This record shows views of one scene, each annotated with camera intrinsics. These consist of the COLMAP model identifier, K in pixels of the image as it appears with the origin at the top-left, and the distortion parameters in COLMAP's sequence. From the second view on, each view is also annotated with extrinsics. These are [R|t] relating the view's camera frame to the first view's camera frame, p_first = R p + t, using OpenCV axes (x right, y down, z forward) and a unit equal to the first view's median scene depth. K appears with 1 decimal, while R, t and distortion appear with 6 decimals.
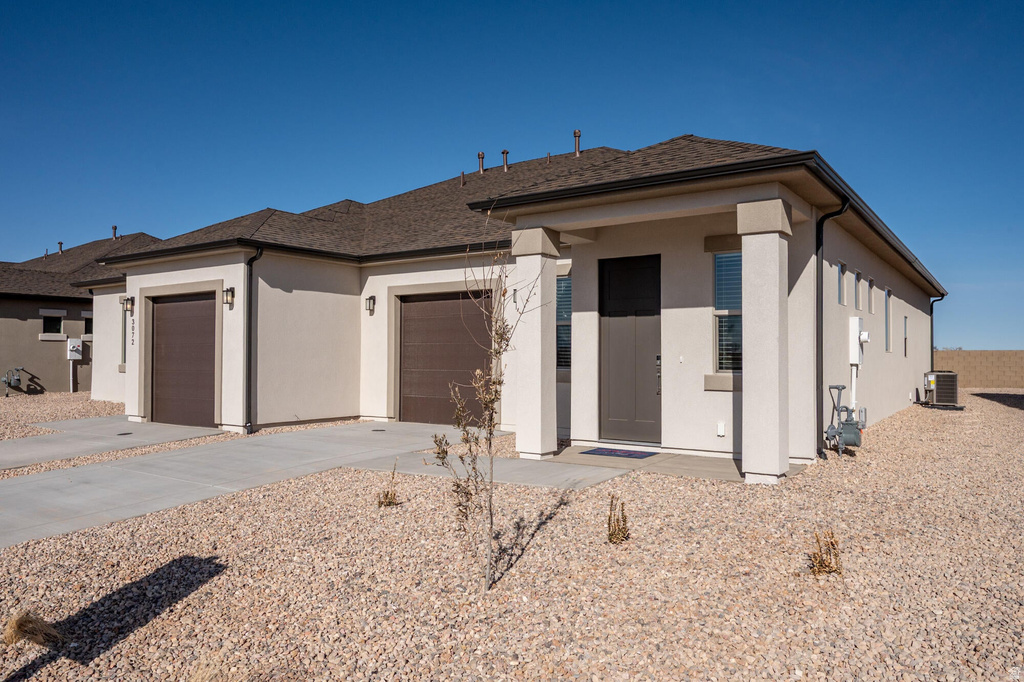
lens RADIAL K [[701.3, 0, 510.5], [0, 701.3, 349.0], [0, 0, 1]] dist [-0.008932, 0.035877]
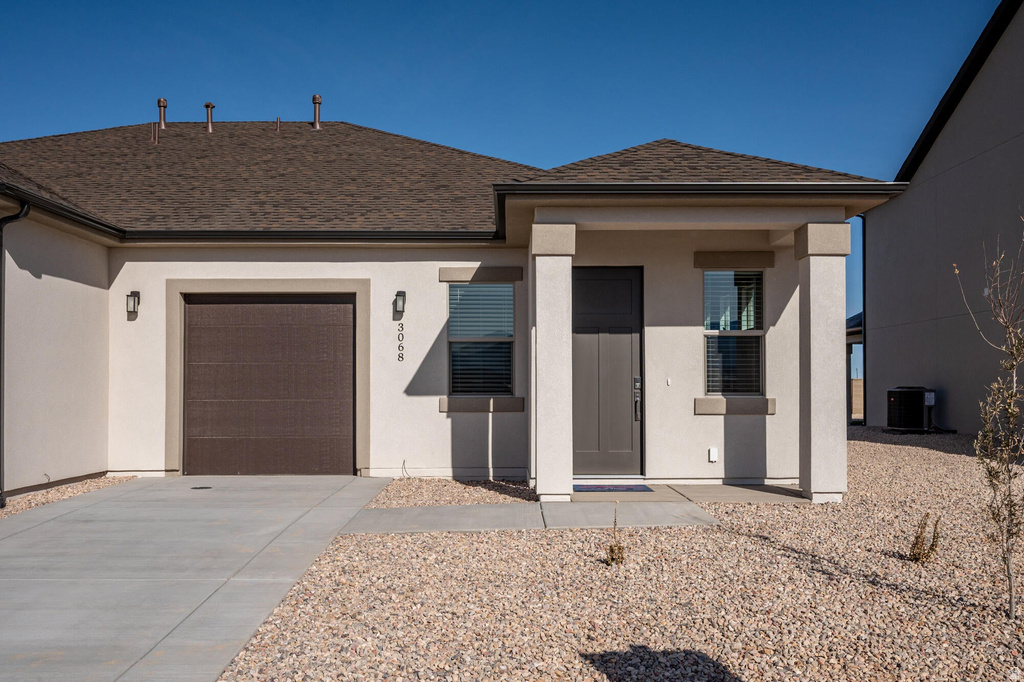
lens RADIAL K [[856.2, 0, 493.8], [0, 856.2, 380.5], [0, 0, 1]] dist [0.009454, 0.000540]
pose [[0.824725, 0.000732, 0.565533, -0.428937], [-0.002116, 0.999996, 0.001792, 0.008297], [-0.565529, -0.002674, 0.824724, 0.145394]]
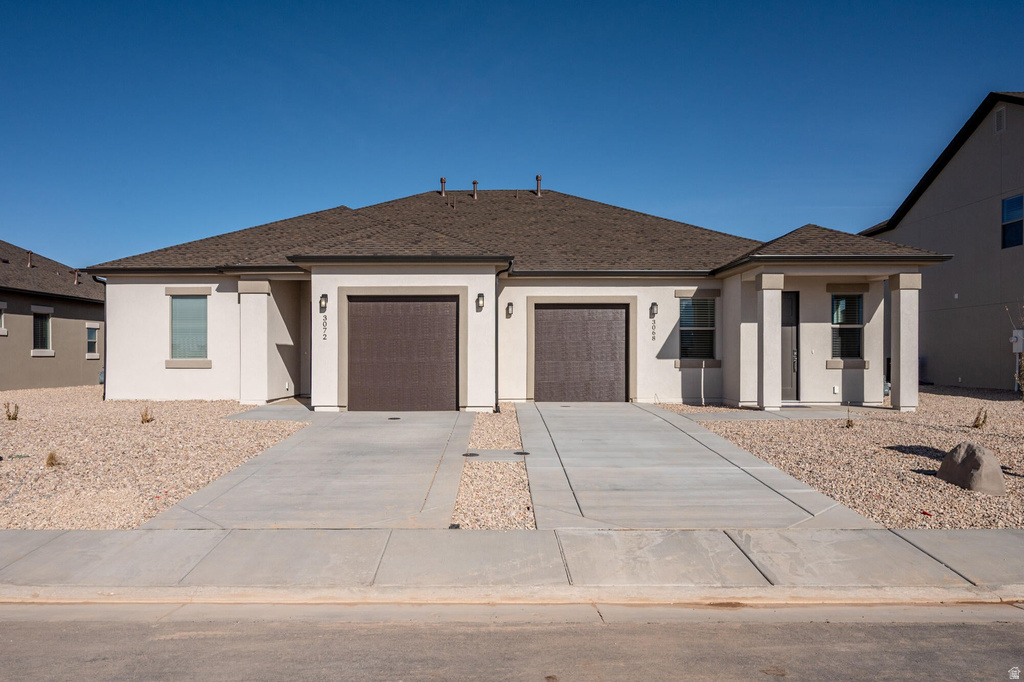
lens RADIAL K [[686.9, 0, 491.0], [0, 686.9, 361.7], [0, 0, 1]] dist [0.007868, 0.001904]
pose [[0.834916, -0.006143, 0.550343, -1.020977], [-0.004094, 0.999841, 0.017371, 0.009349], [-0.550362, -0.016757, 0.834758, -0.004082]]
